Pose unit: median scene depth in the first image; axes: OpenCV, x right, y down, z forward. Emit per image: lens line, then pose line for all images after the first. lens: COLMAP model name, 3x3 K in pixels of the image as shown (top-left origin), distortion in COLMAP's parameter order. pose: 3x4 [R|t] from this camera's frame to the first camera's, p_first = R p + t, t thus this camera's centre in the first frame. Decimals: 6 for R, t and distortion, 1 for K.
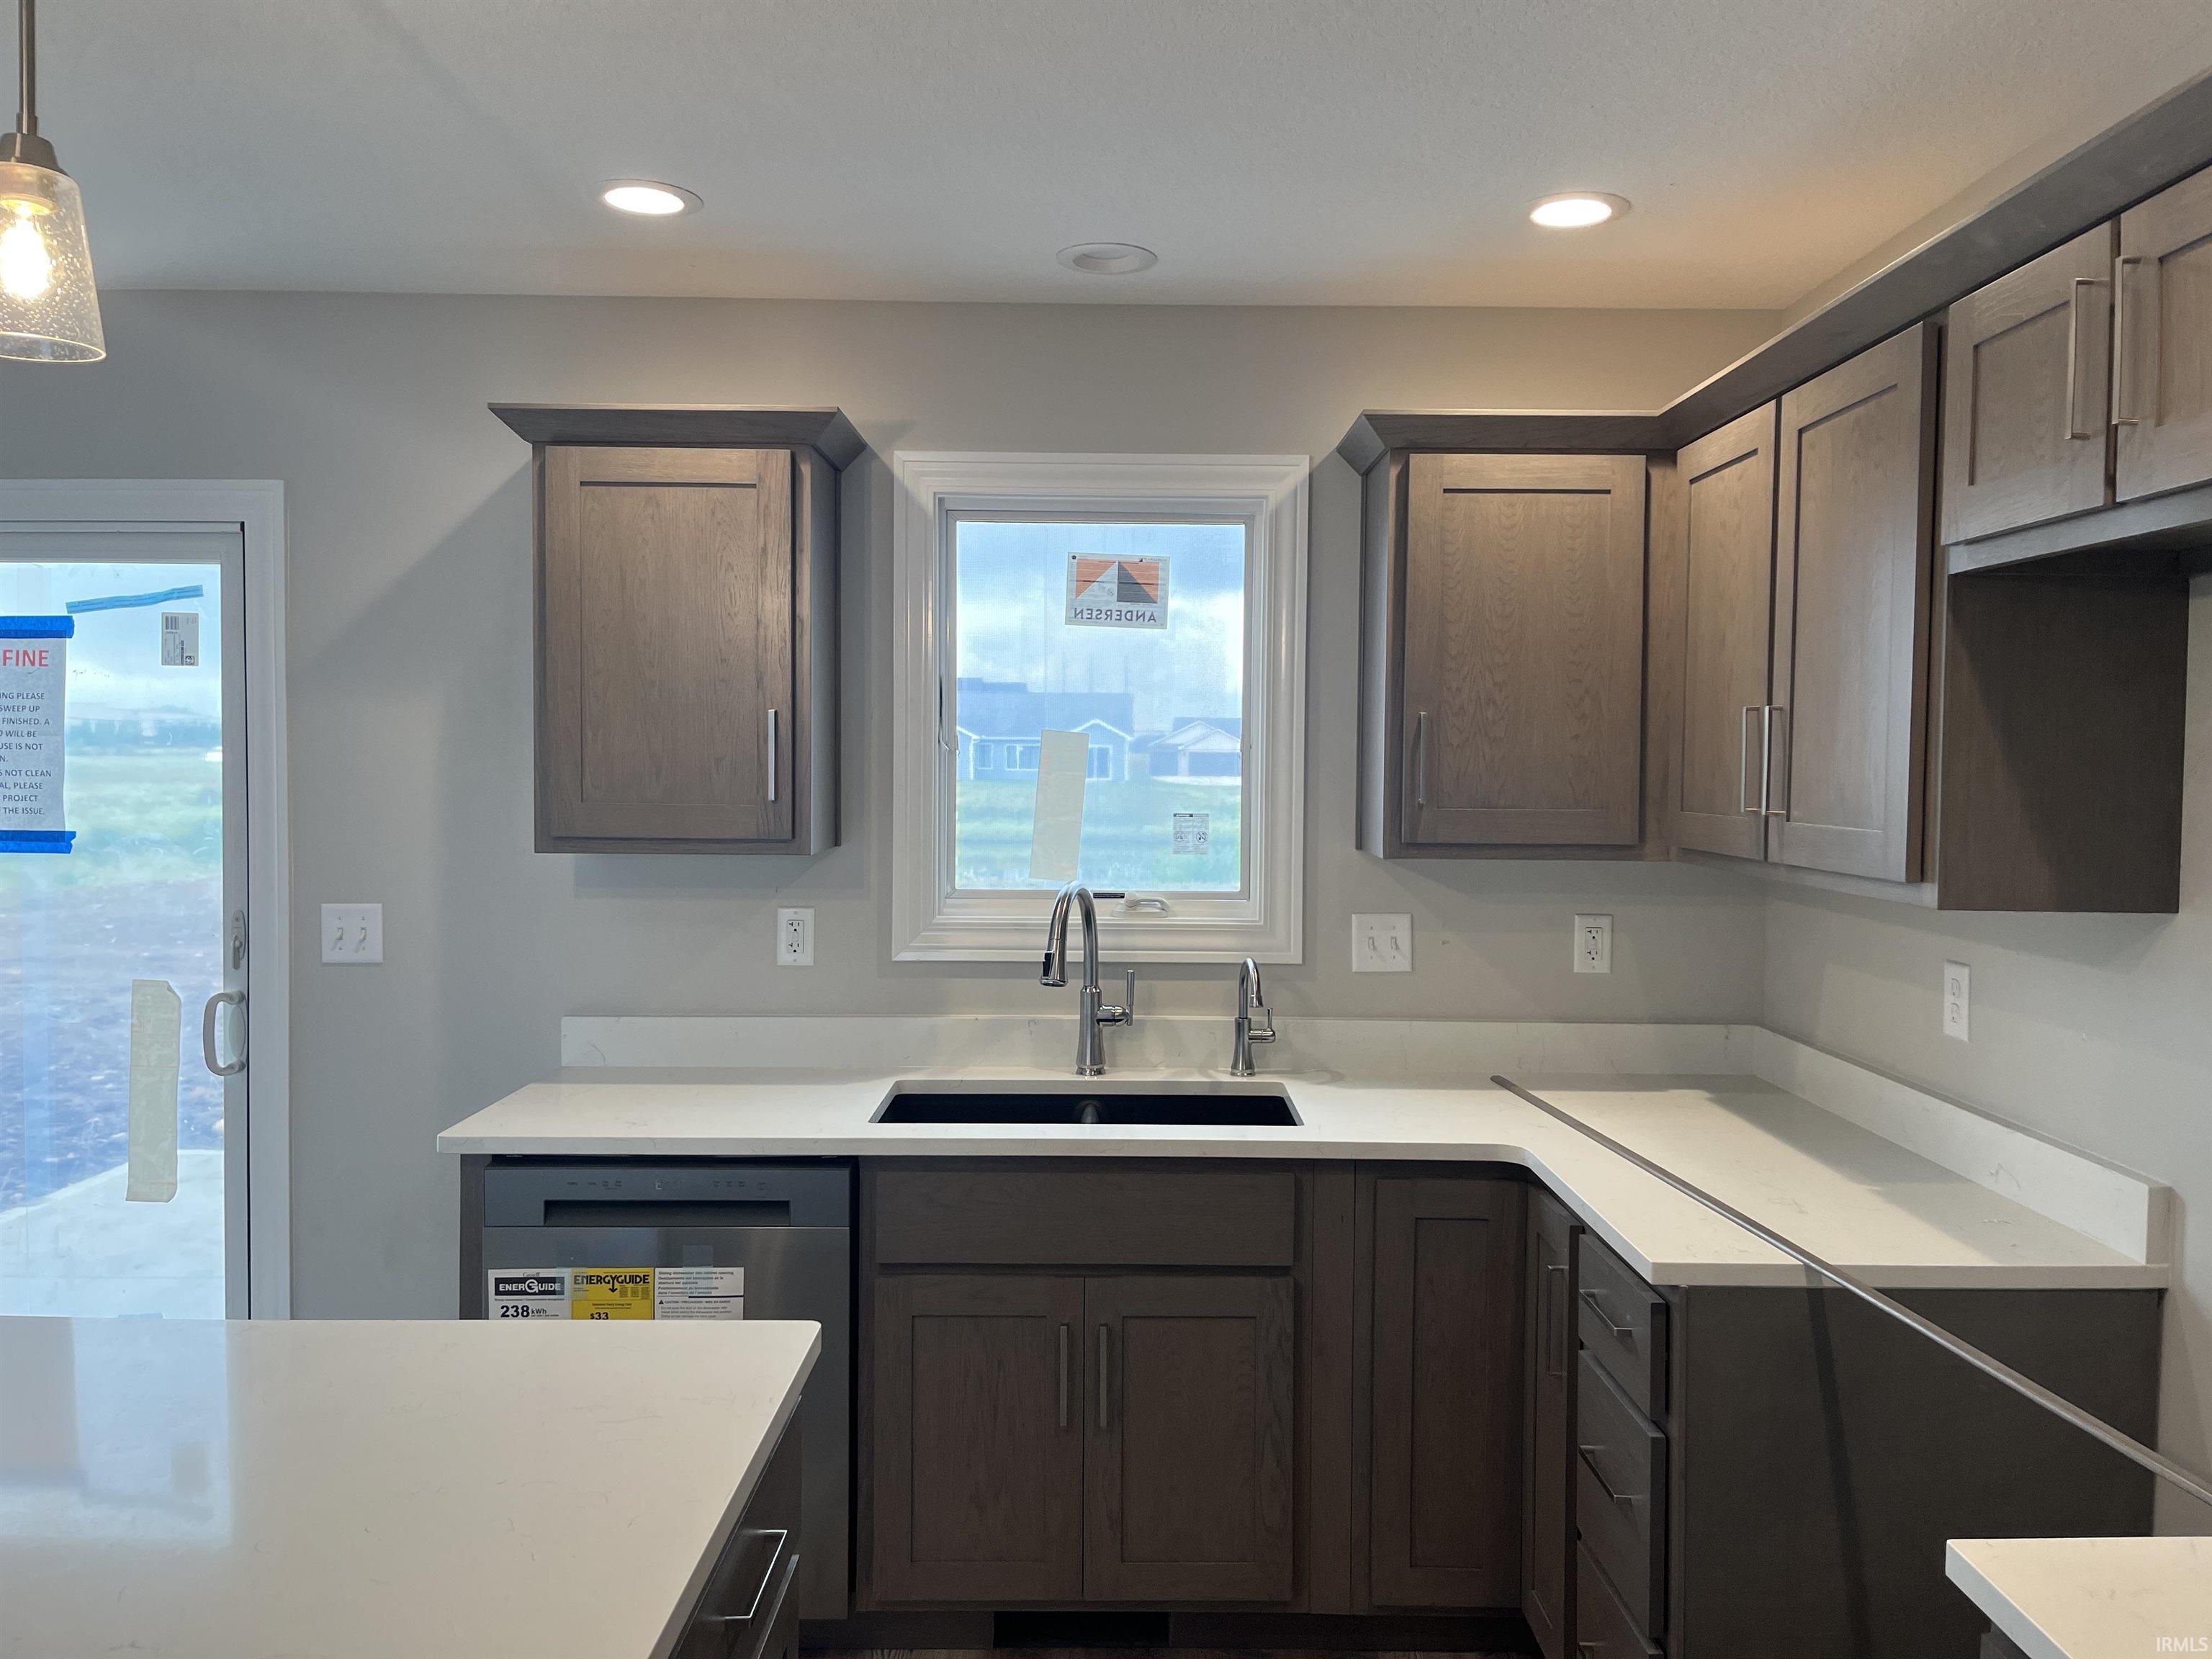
lens RADIAL K [[1693.3, 0, 1111.9], [0, 1693.3, 825.6], [0, 0, 1]] dist [0.071304, -0.085215]
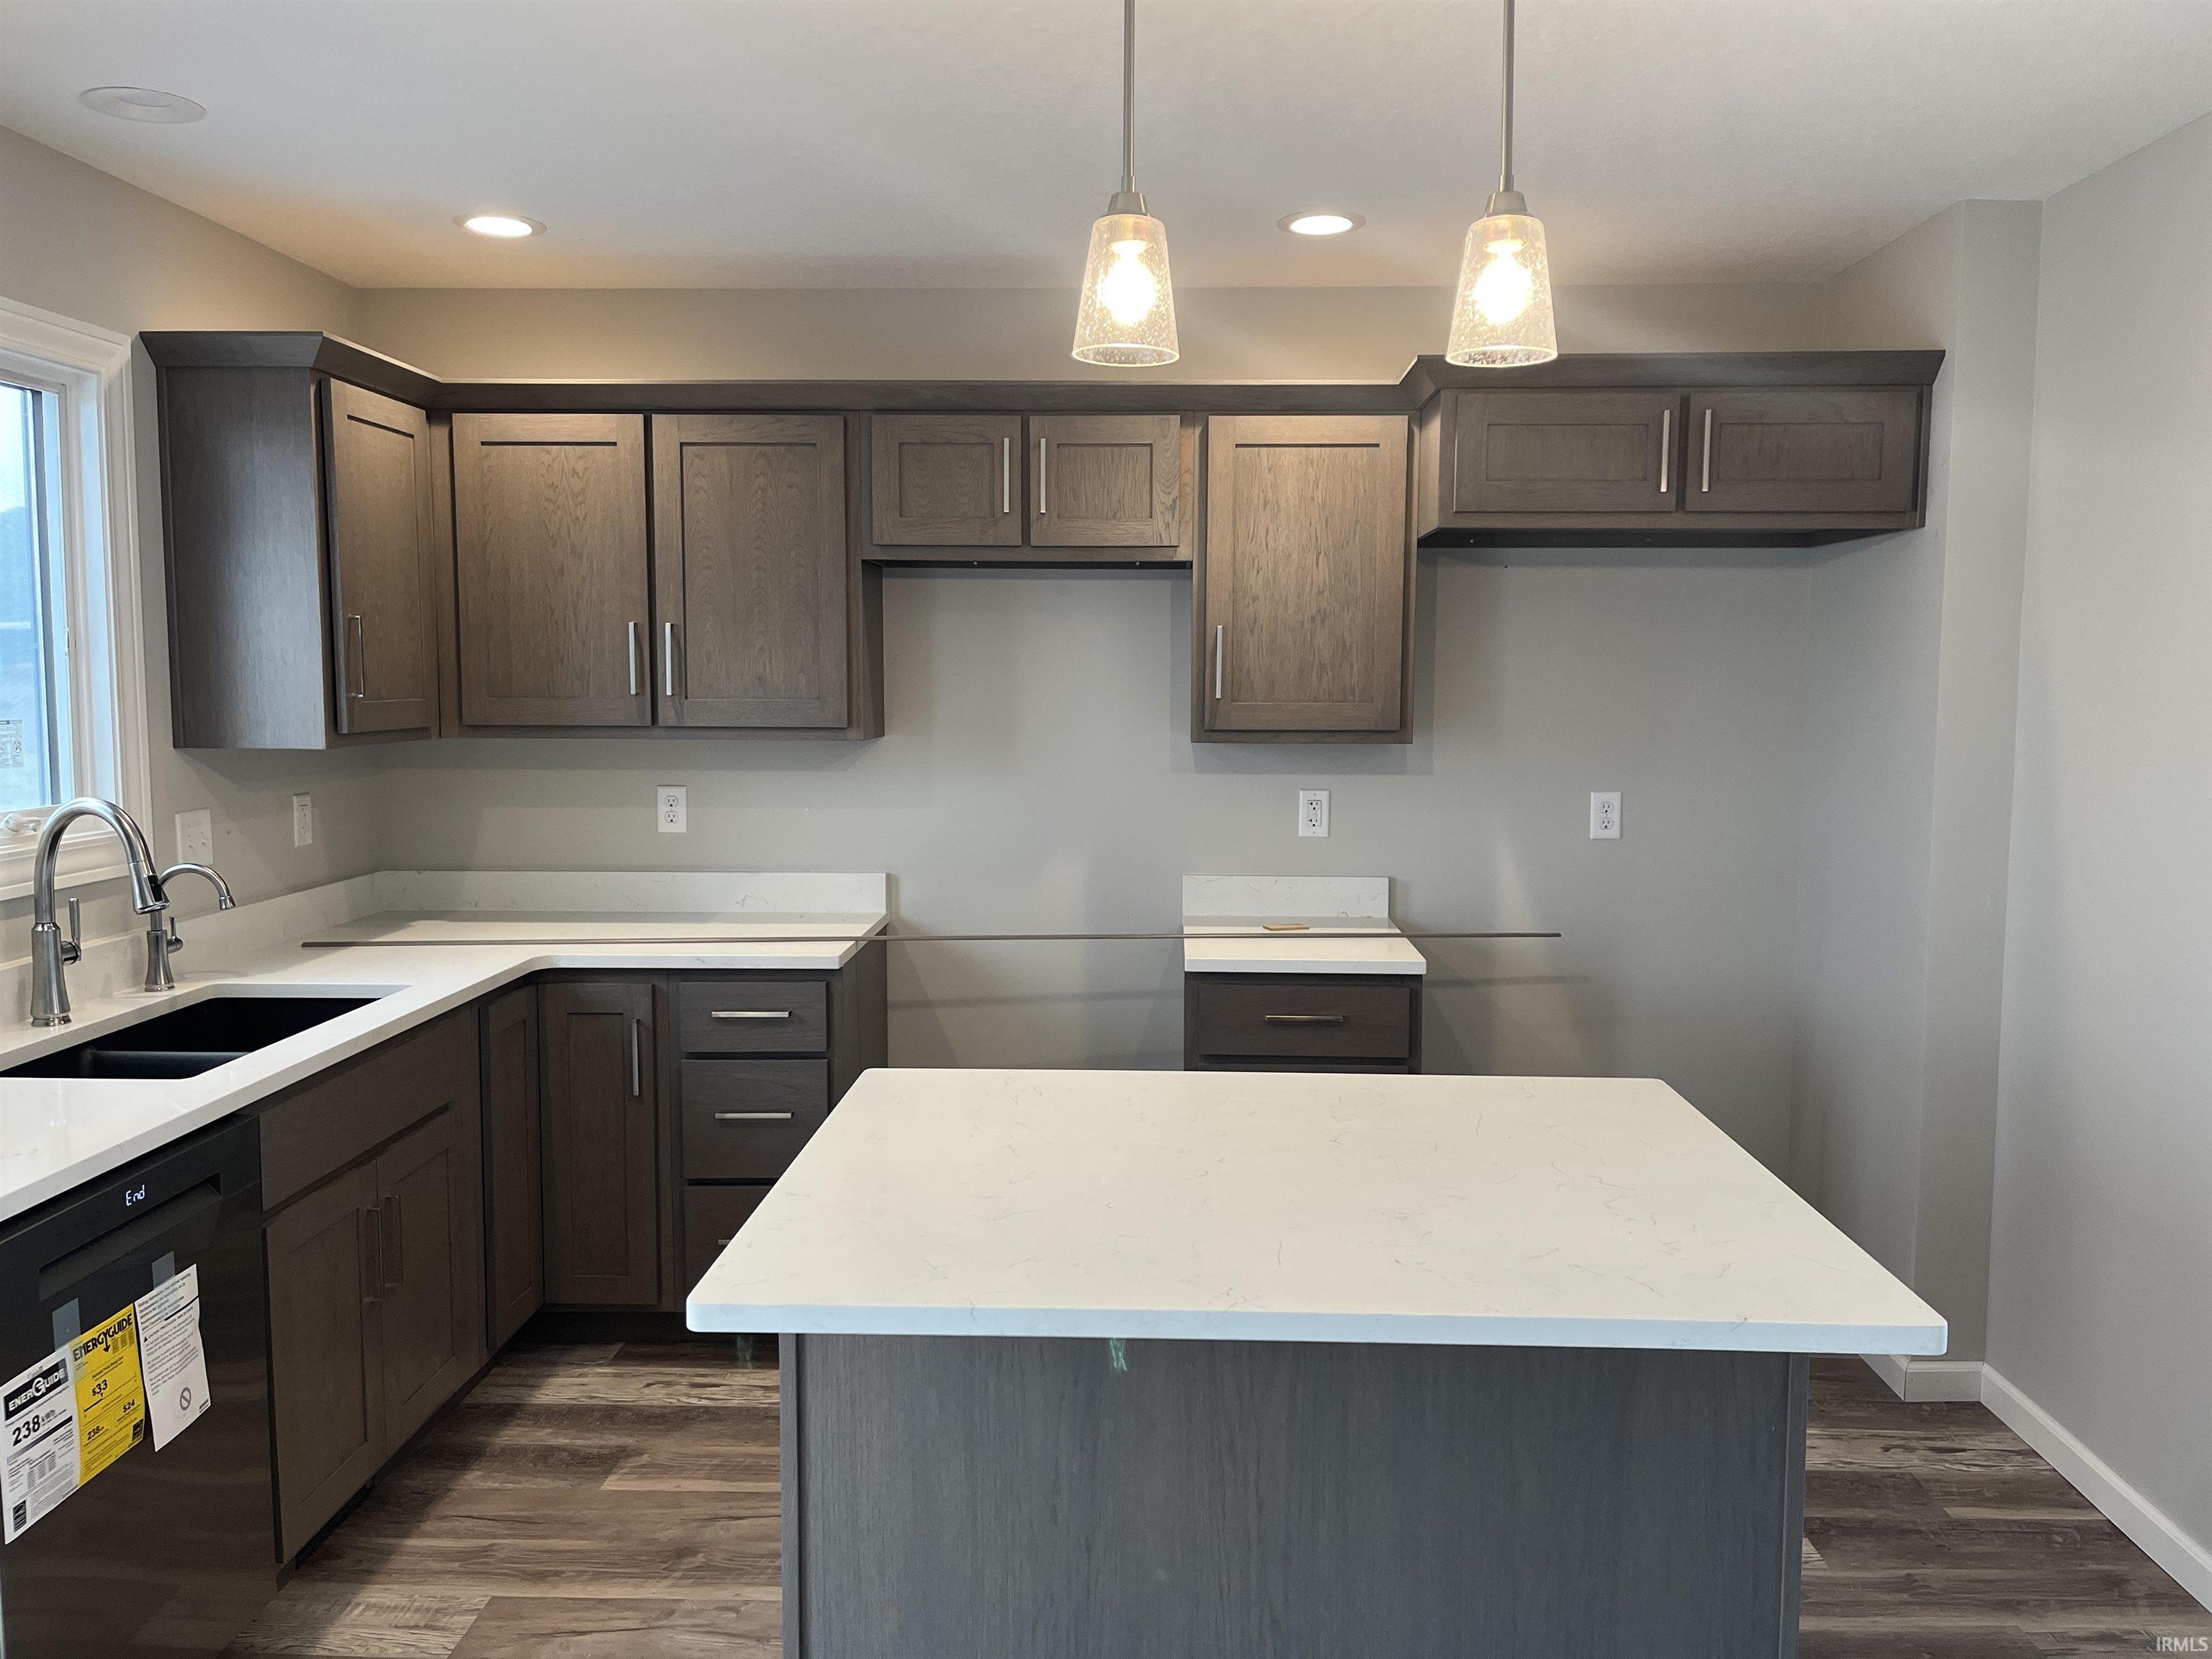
lens RADIAL K [[1693.3, 0, 1111.9], [0, 1693.3, 825.6], [0, 0, 1]] dist [0.071304, -0.085215]
pose [[0.043026, -0.103240, 0.993725, -0.828196], [0.034869, 0.994196, 0.101779, -0.023313], [-0.998465, 0.030271, 0.046376, 0.403118]]
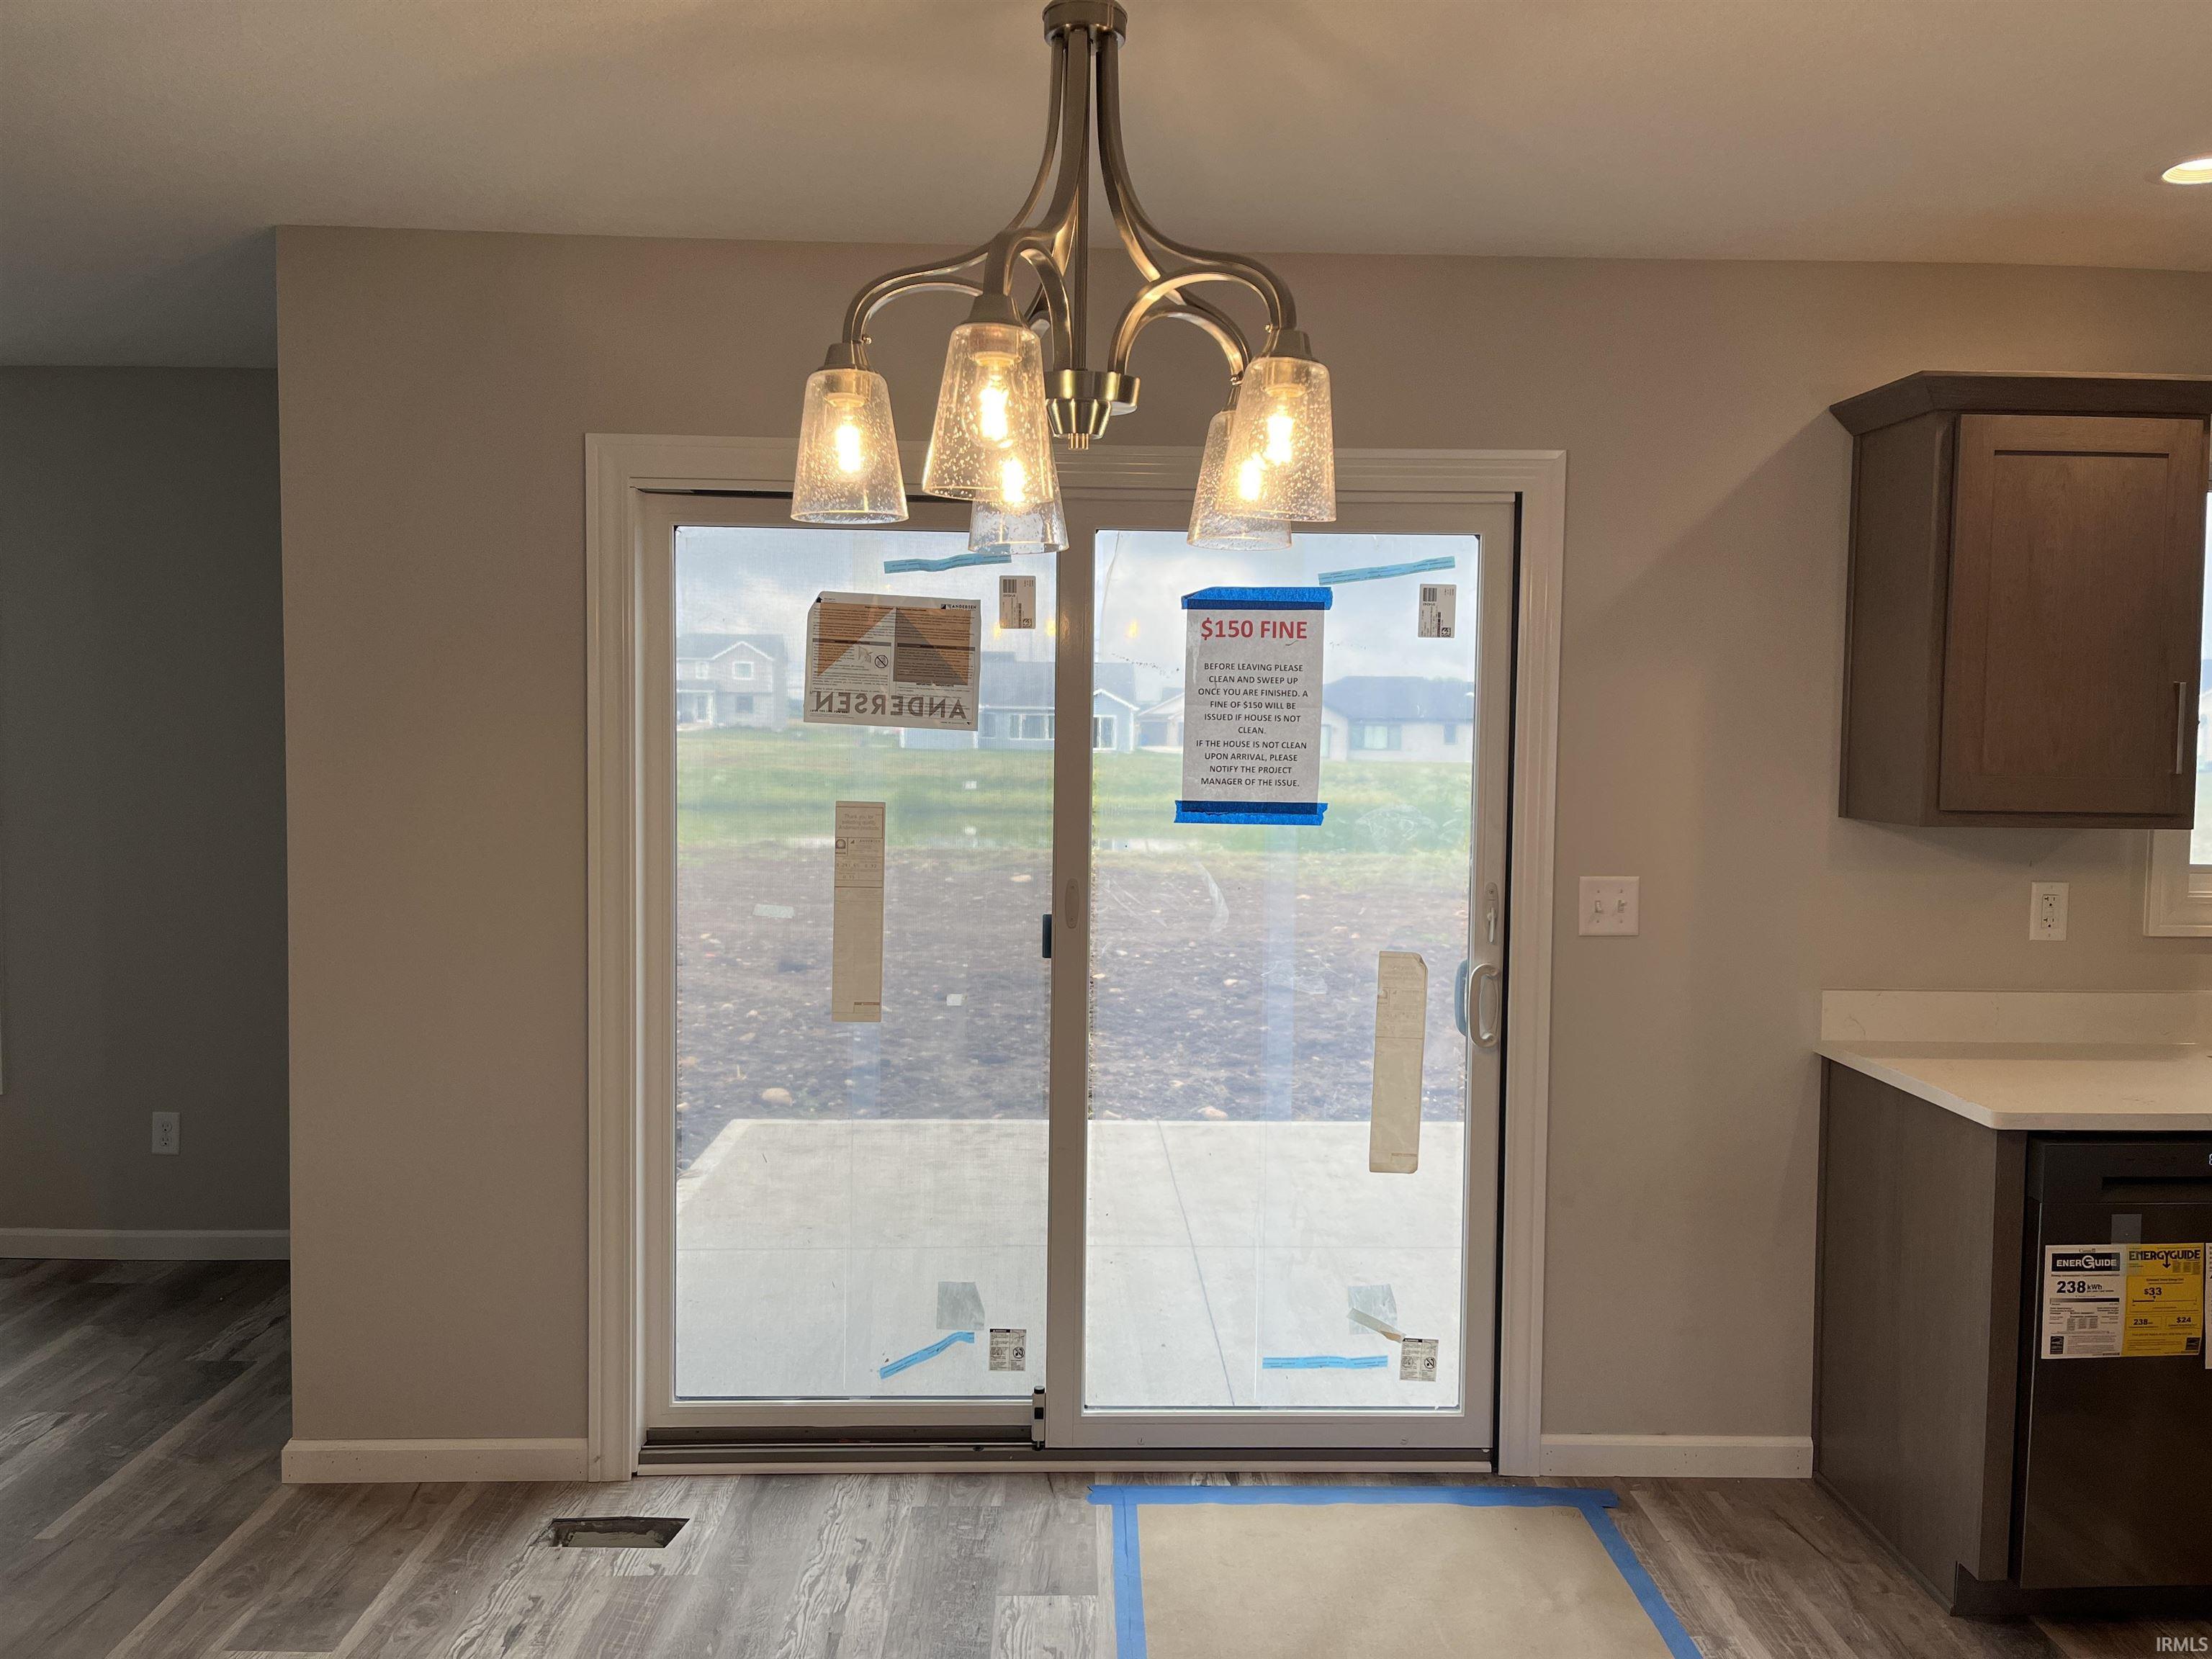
lens RADIAL K [[1719.3, 0, 1138.0], [0, 1719.3, 816.8], [0, 0, 1]] dist [0.097551, -0.150778]
pose [[0.999662, 0.001172, 0.025989, -0.742959], [-0.001612, 0.999856, 0.016916, -0.005637], [-0.025965, -0.016952, 0.999519, 0.000207]]
